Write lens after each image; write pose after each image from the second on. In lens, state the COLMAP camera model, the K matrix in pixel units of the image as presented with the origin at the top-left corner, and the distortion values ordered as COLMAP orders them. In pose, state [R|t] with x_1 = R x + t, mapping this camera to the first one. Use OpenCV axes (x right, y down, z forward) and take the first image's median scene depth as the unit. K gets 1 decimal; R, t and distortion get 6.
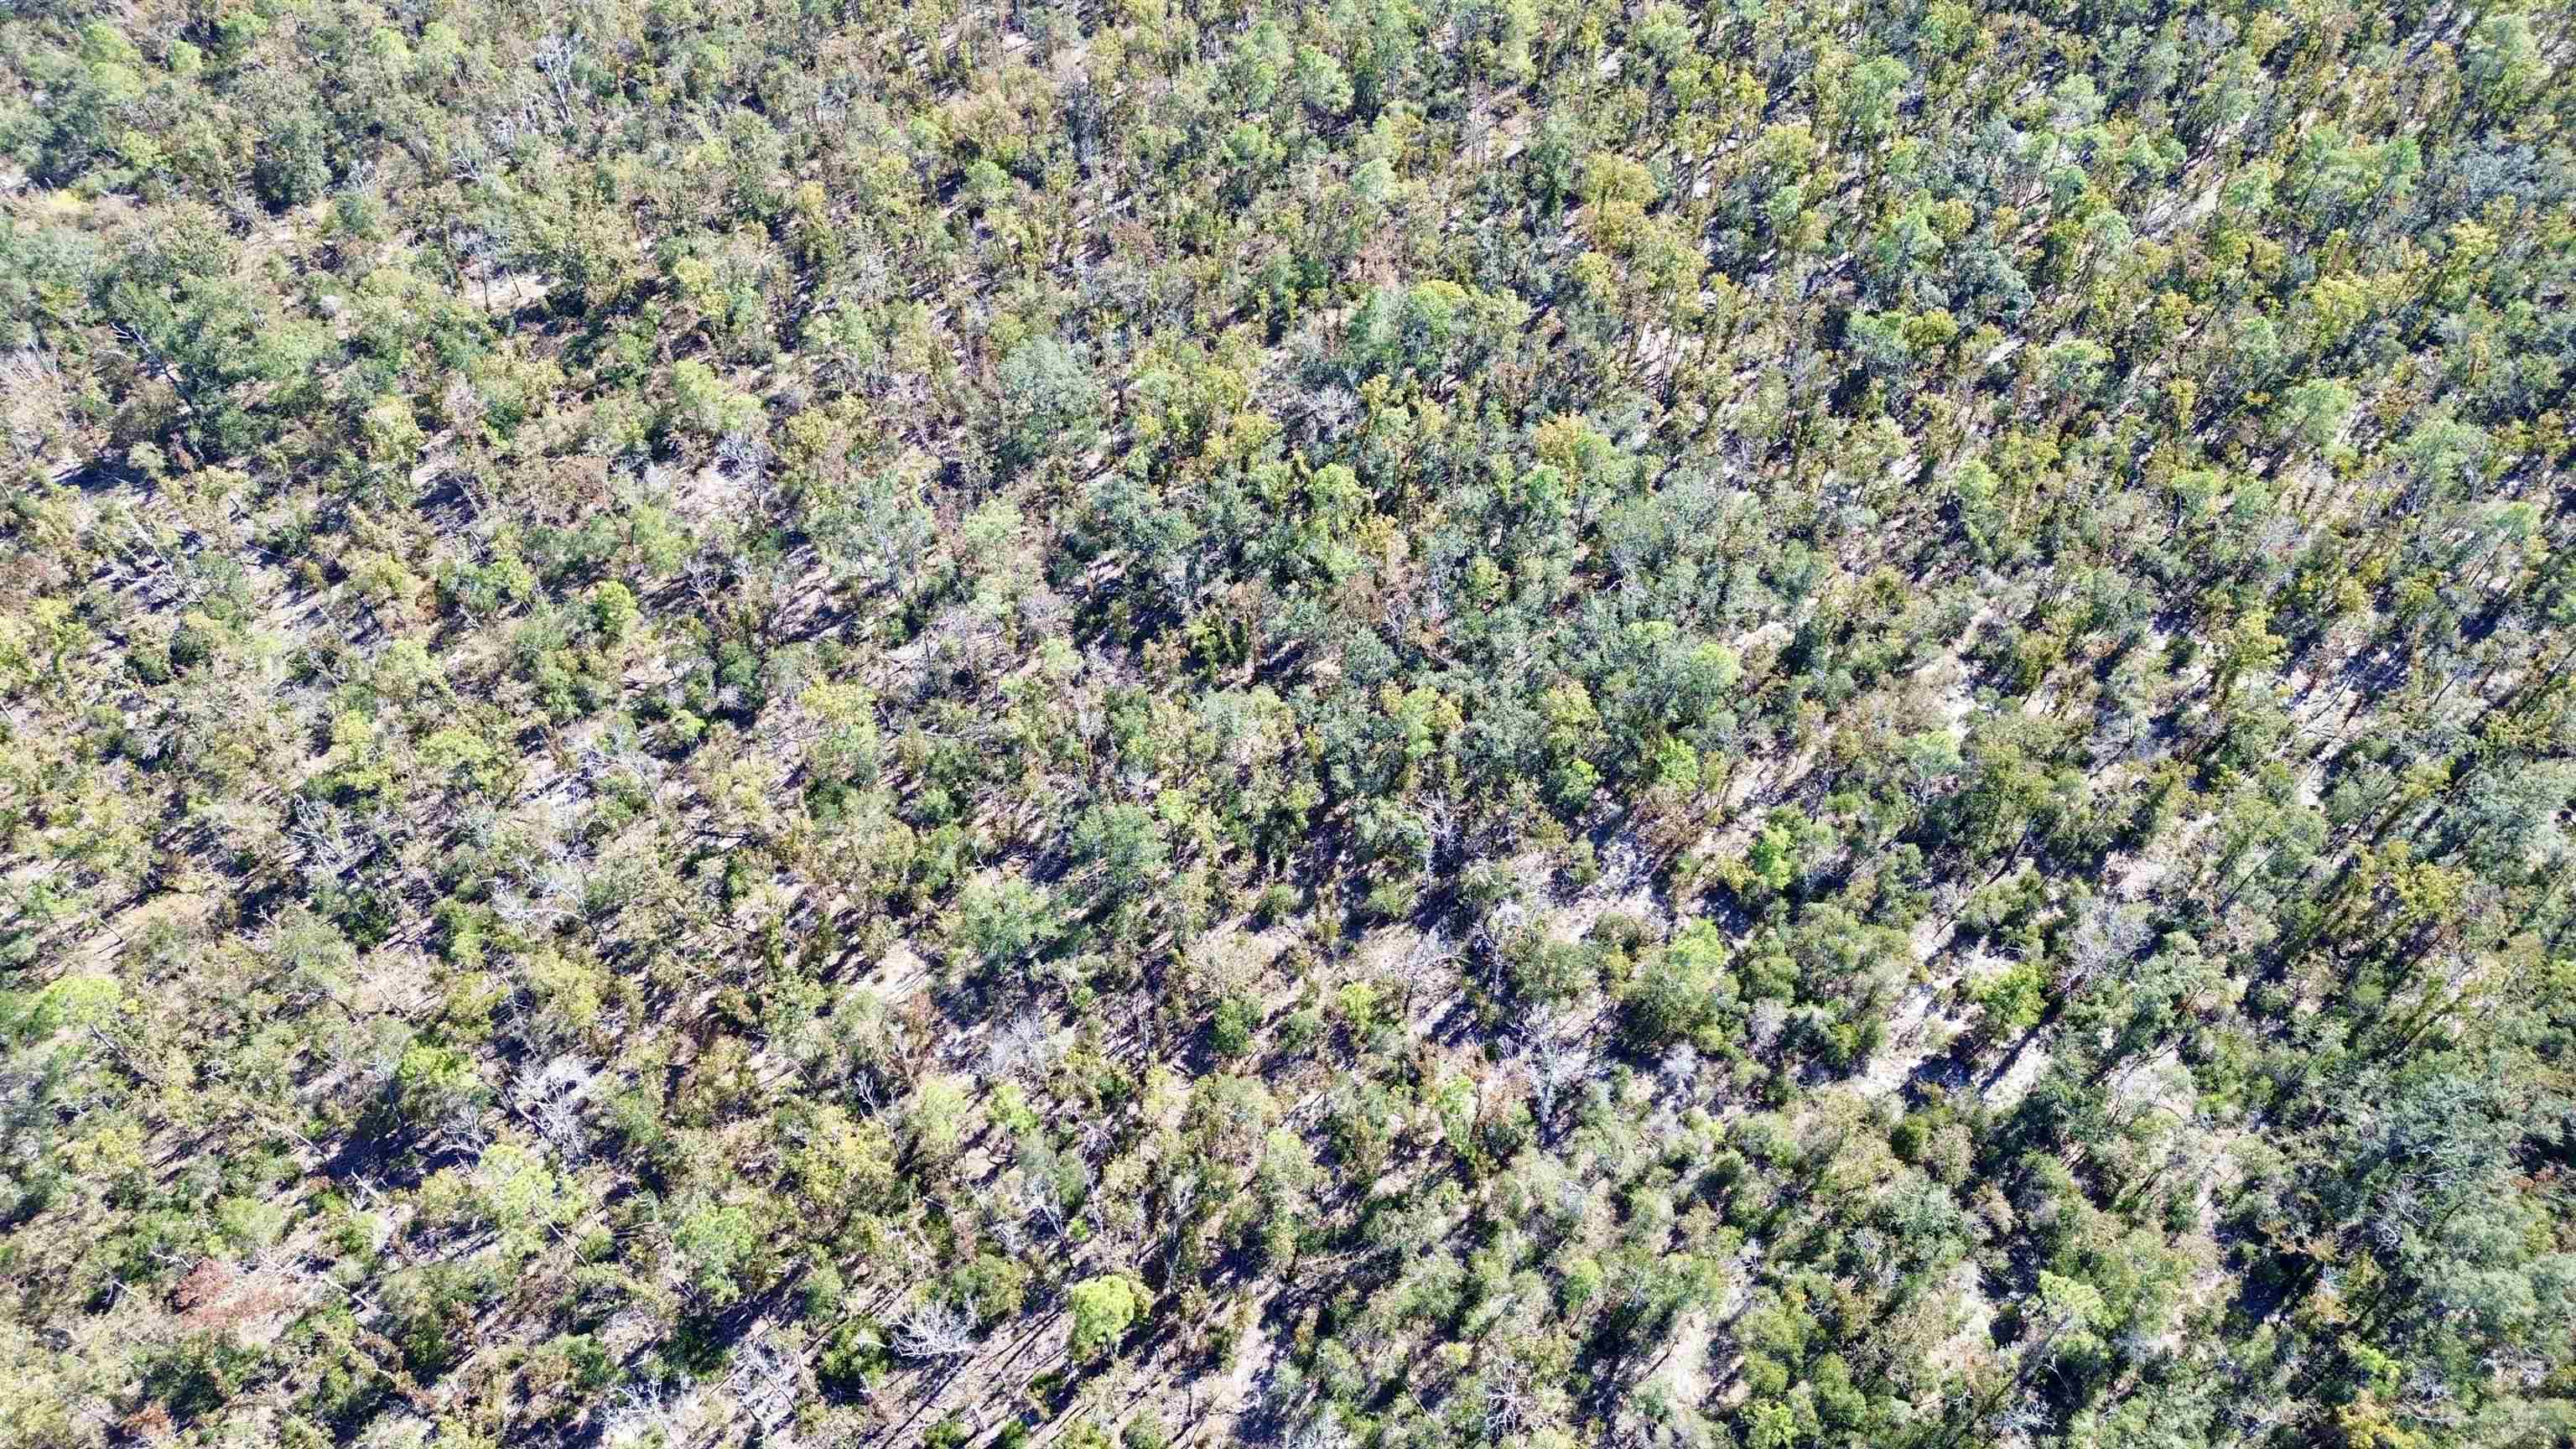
lens RADIAL K [[1865.8, 0, 1288.0], [0, 1865.8, 724.5], [0, 0, 1]] dist [0.077972, -0.071376]
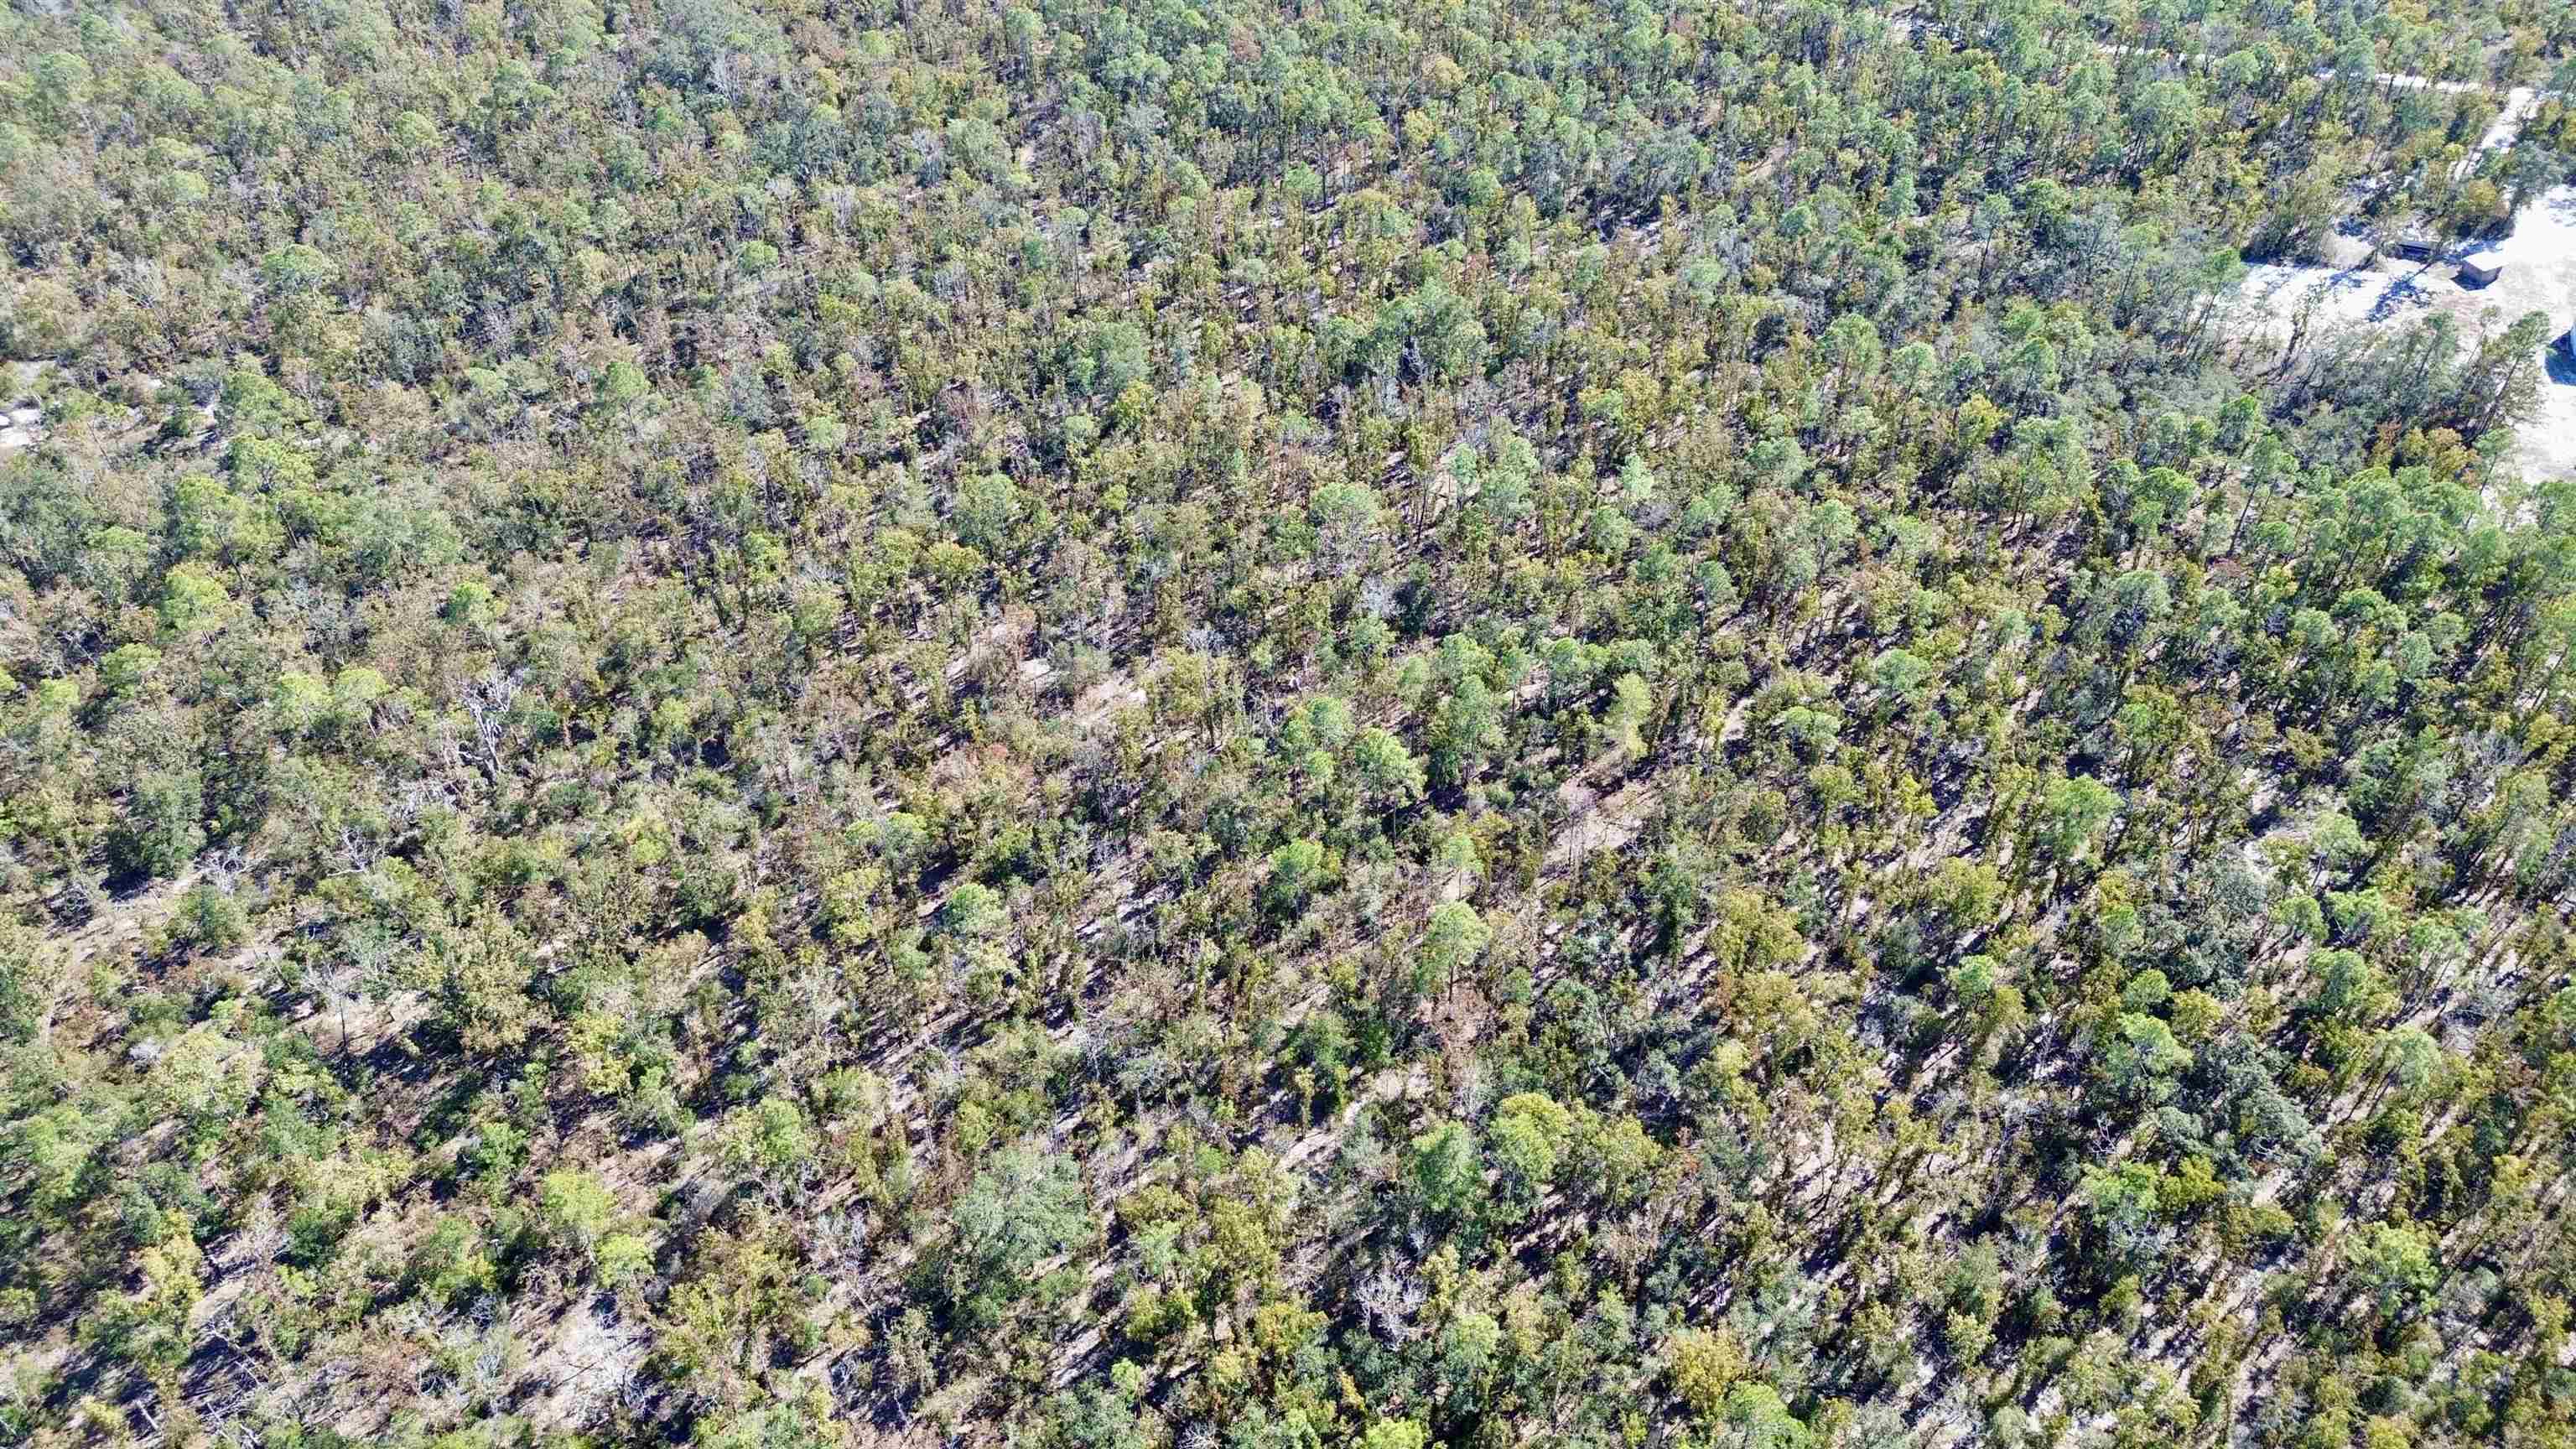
lens RADIAL K [[1865.8, 0, 1288.0], [0, 1865.8, 724.5], [0, 0, 1]] dist [0.077972, -0.071376]
pose [[0.999055, 0.023876, -0.036317, 0.004413], [-0.029275, 0.987285, -0.156243, -0.261224], [0.032125, 0.157158, 0.987051, 0.211391]]
